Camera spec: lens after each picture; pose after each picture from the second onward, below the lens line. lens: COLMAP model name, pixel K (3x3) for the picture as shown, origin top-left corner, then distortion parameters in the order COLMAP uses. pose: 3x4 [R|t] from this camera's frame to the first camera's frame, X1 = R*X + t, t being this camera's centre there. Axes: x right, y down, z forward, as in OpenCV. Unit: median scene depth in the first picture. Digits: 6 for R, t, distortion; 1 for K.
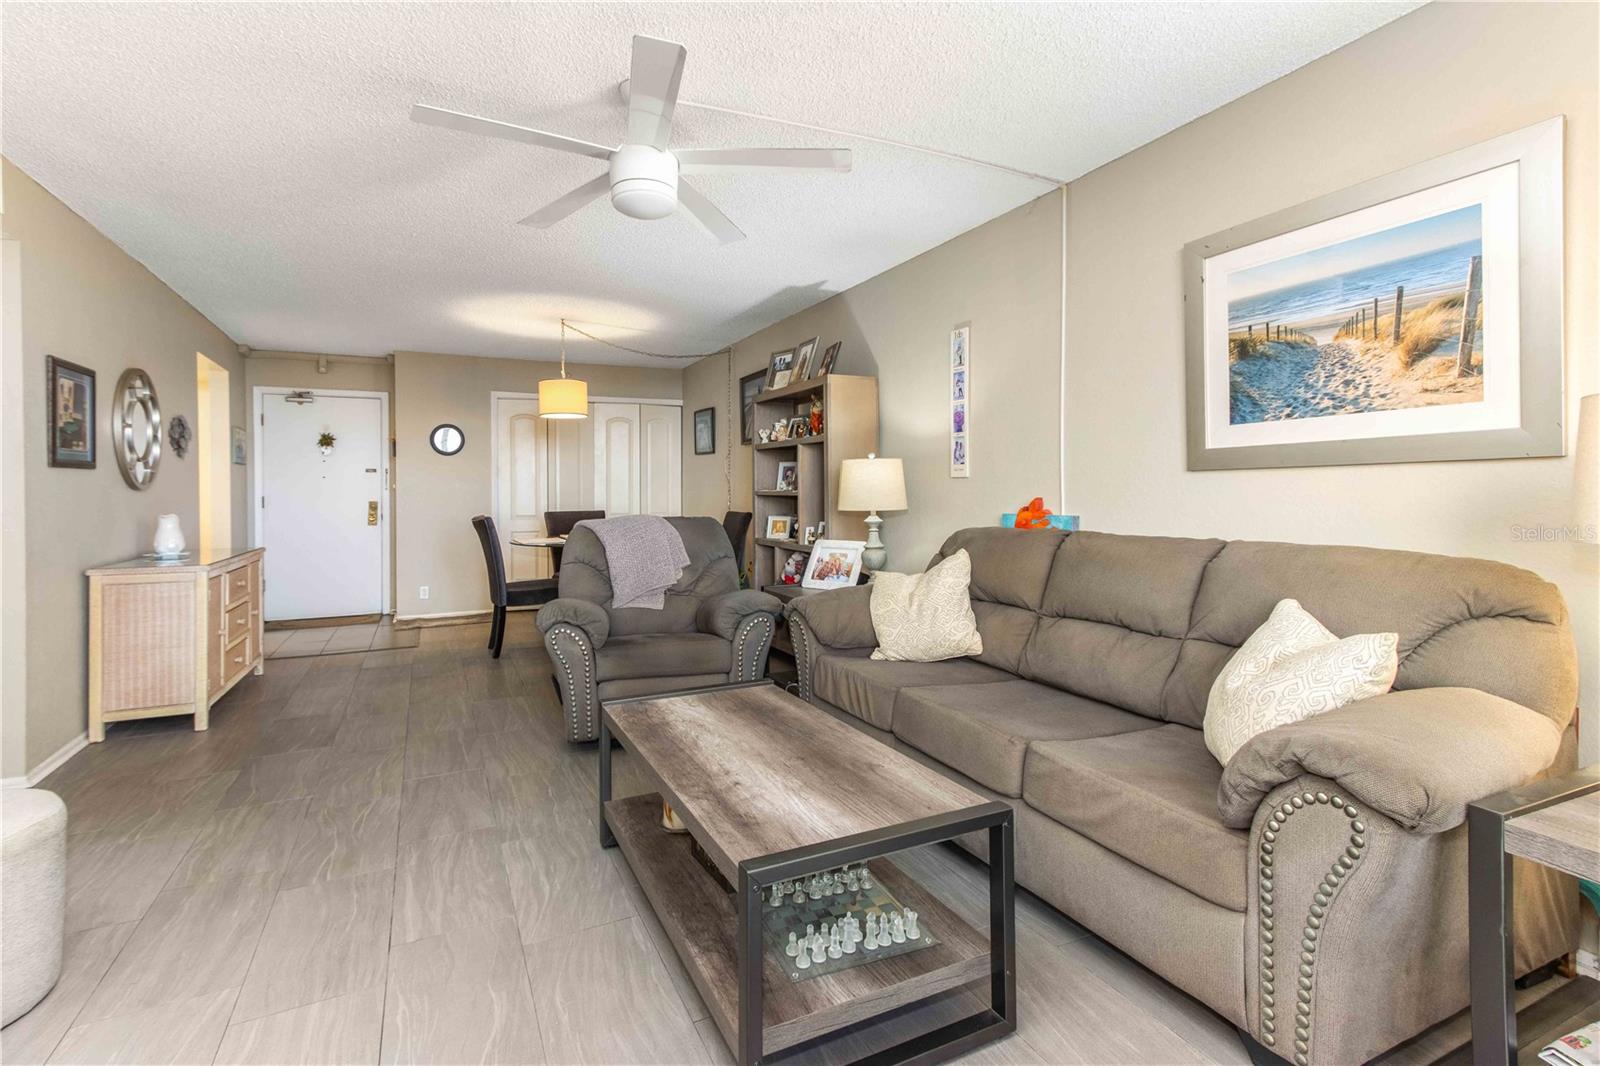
lens RADIAL K [[751.5, 0, 785.9], [0, 751.5, 488.6], [0, 0, 1]] dist [0.022549, 0.000426]
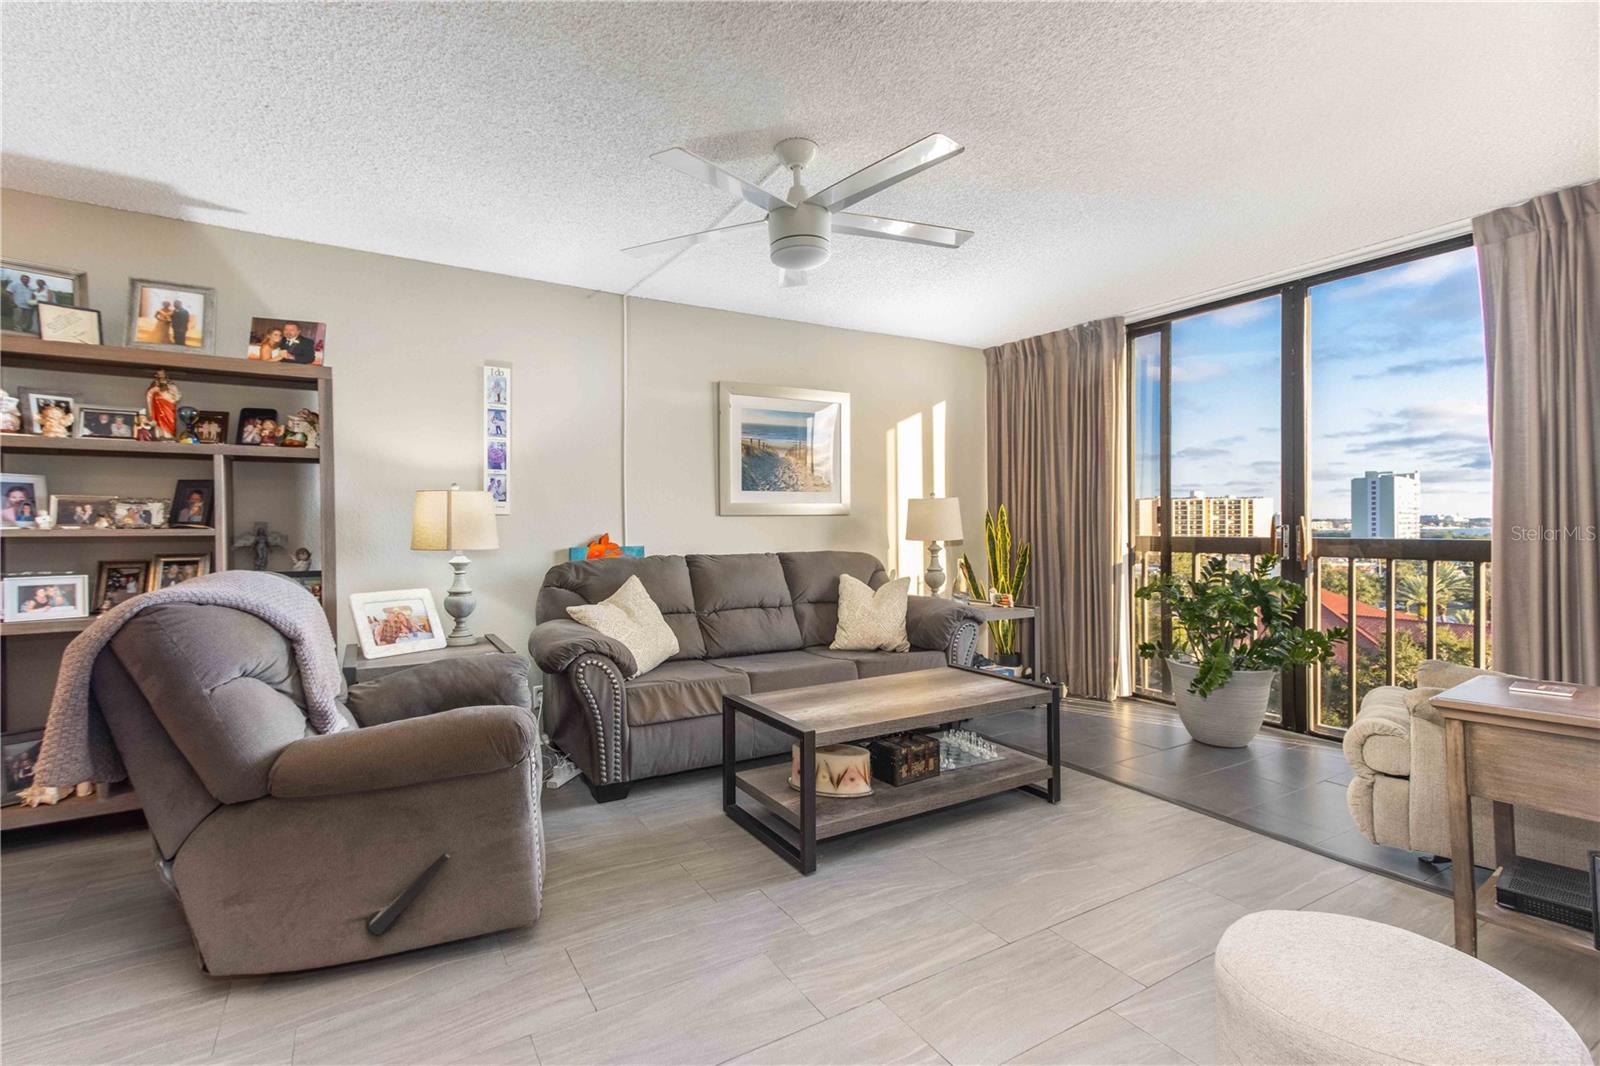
lens RADIAL K [[726.7, 0, 773.7], [0, 726.7, 533.4], [0, 0, 1]] dist [0.013430, -0.000198]
pose [[-0.082017, -0.001496, 0.996630, -0.860810], [0.003116, 0.999994, 0.001757, 0.010901], [-0.996626, 0.003250, -0.082012, 0.801200]]
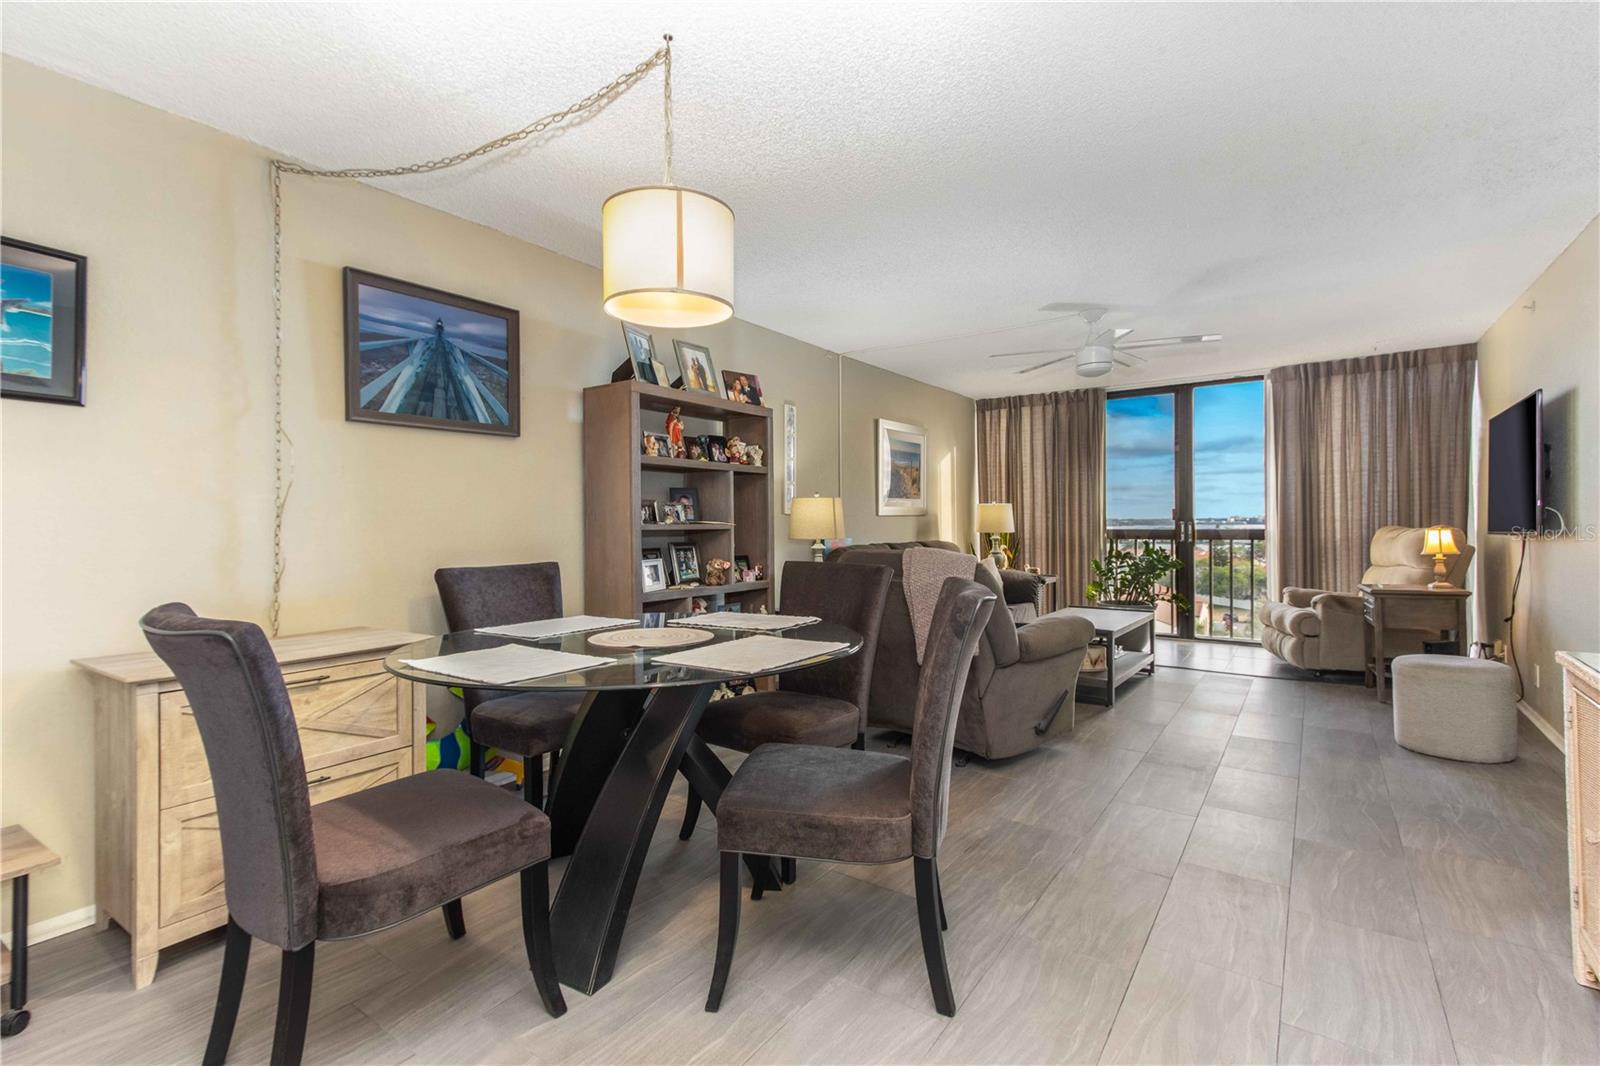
lens RADIAL K [[731.8, 0, 797.7], [0, 731.8, 525.1], [0, 0, 1]] dist [0.000410, -0.000016]
pose [[-0.488096, 0.010620, 0.872725, -1.037033], [0.009446, 0.999932, -0.006885, 0.015118], [-0.872739, 0.004883, -0.488163, 1.831885]]
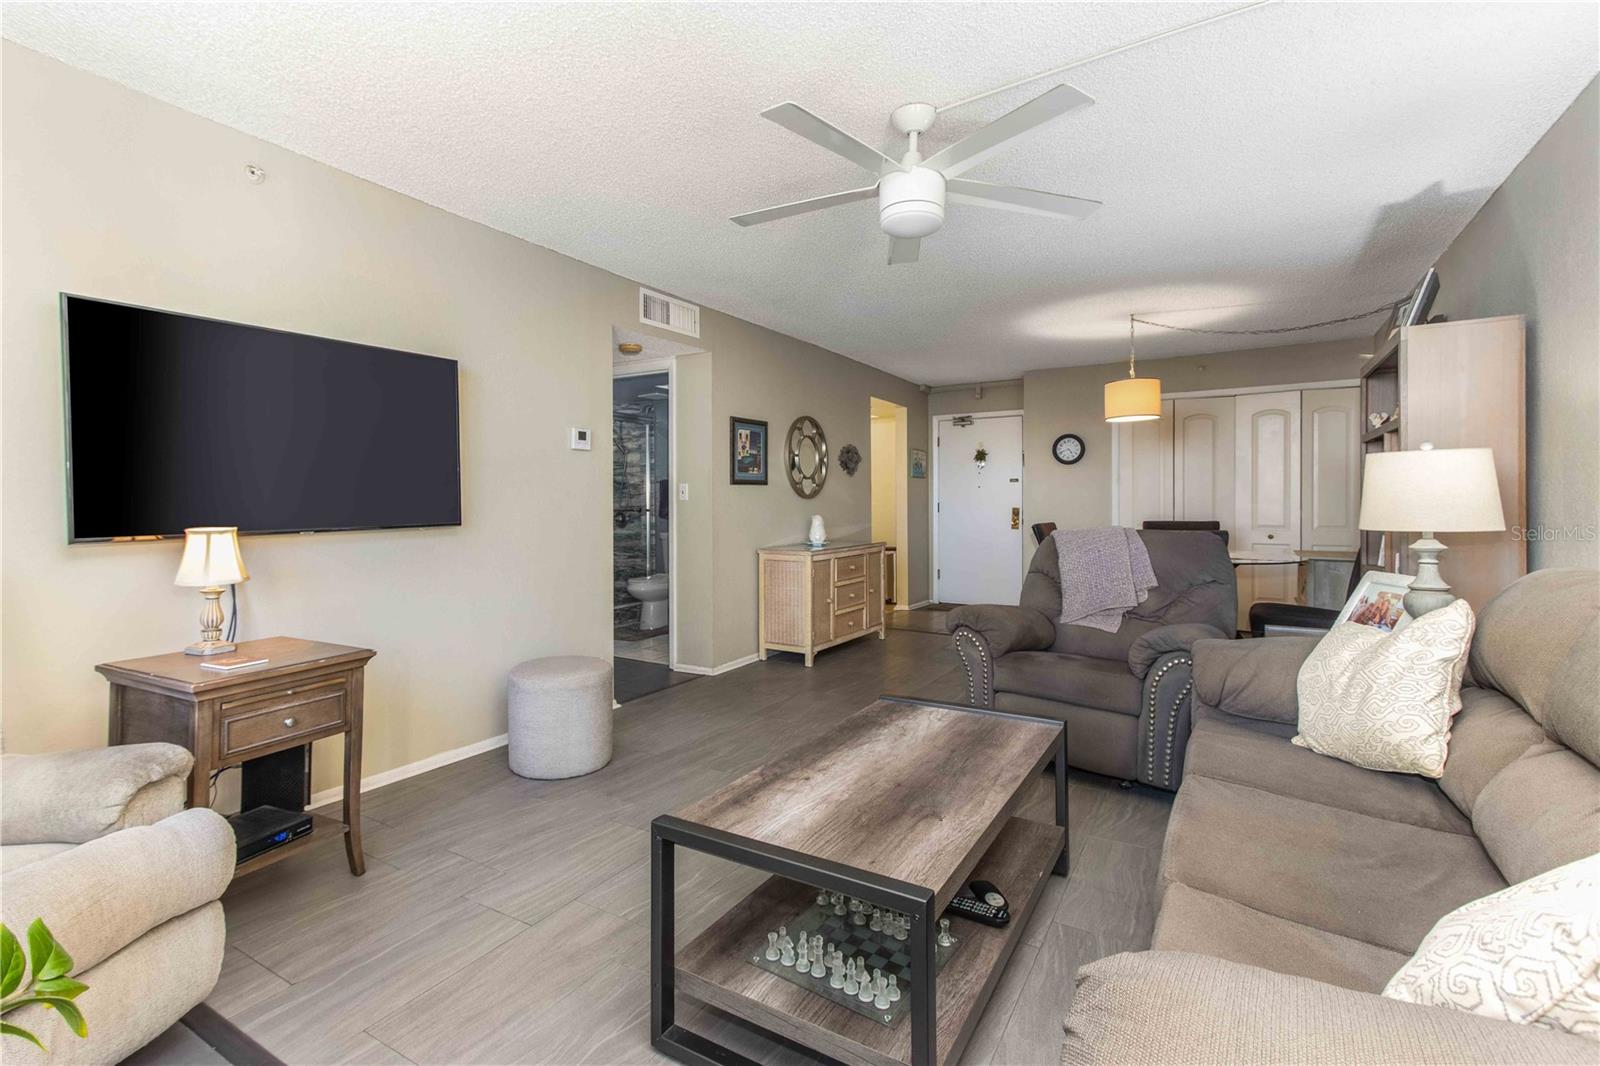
lens RADIAL K [[745.6, 0, 770.2], [0, 745.6, 497.6], [0, 0, 1]] dist [0.019204, -0.000378]
pose [[0.540398, -0.000140, -0.841409, 0.407390], [0.003013, 0.999994, 0.001769, -0.002737], [0.841404, -0.003491, 0.540395, 0.201952]]
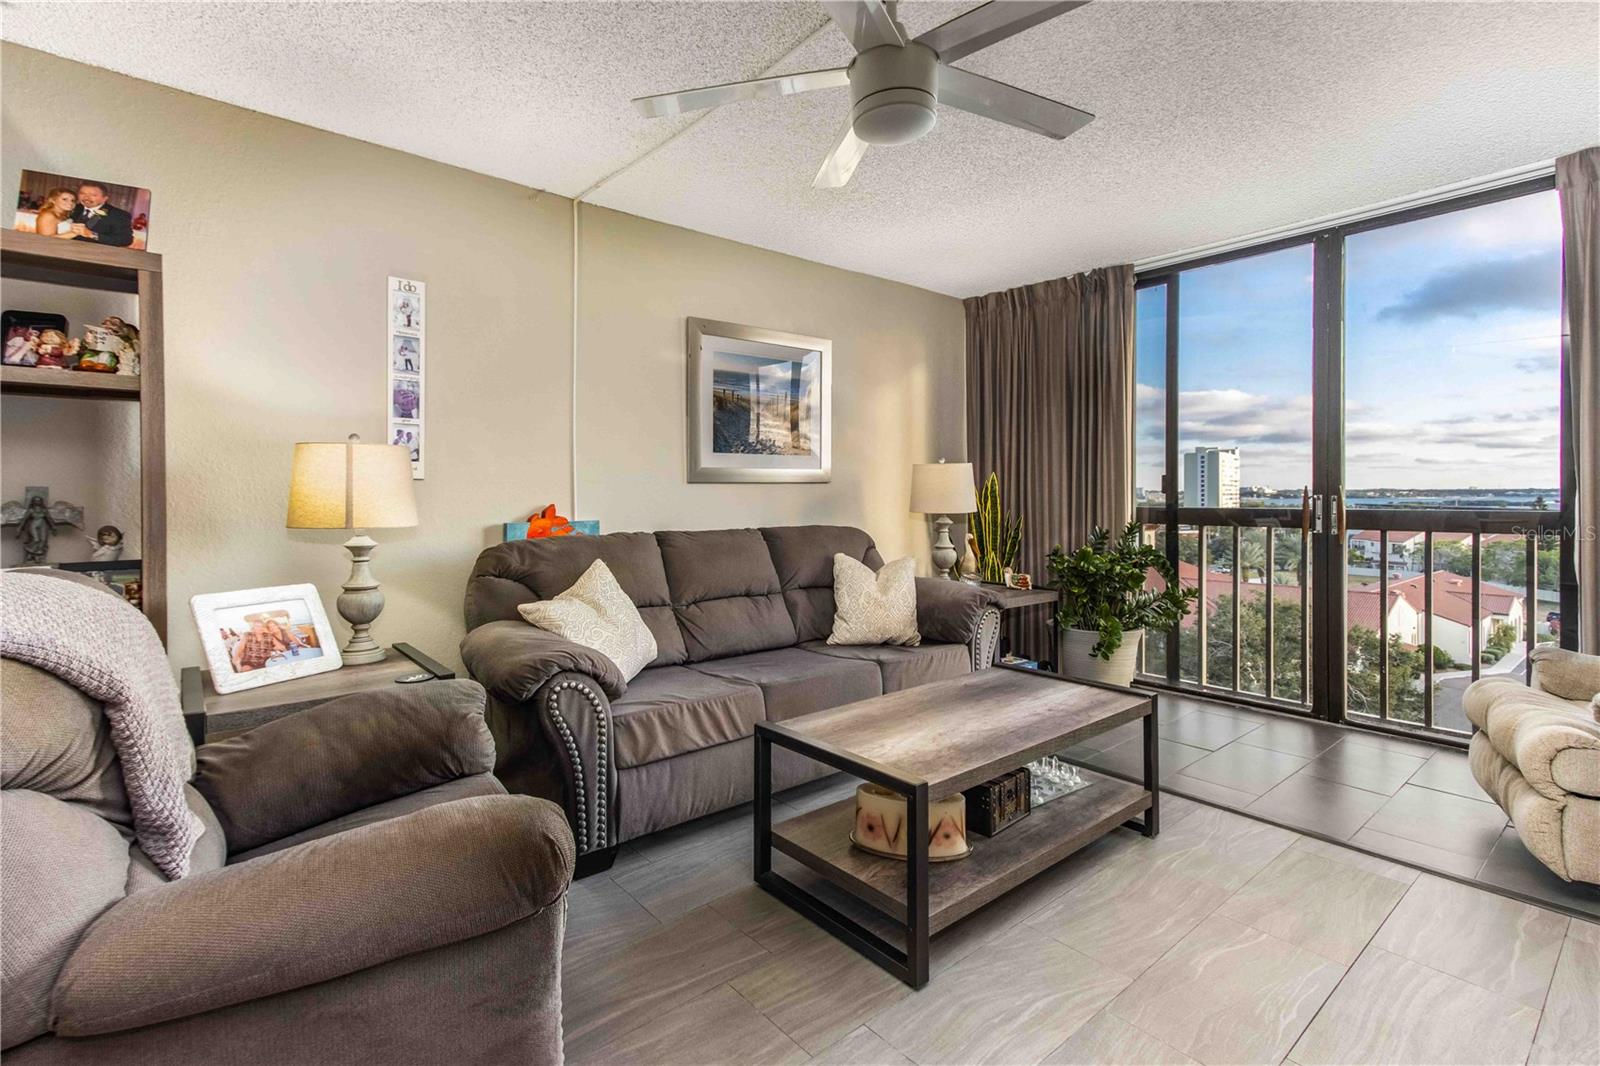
lens RADIAL K [[745.6, 0, 770.2], [0, 745.6, 497.6], [0, 0, 1]] dist [0.019204, -0.000378]
pose [[-0.238022, 0.006778, 0.971236, -0.642003], [0.002683, 0.999976, -0.006321, 0.010337], [-0.971256, 0.001101, -0.238035, 0.930193]]
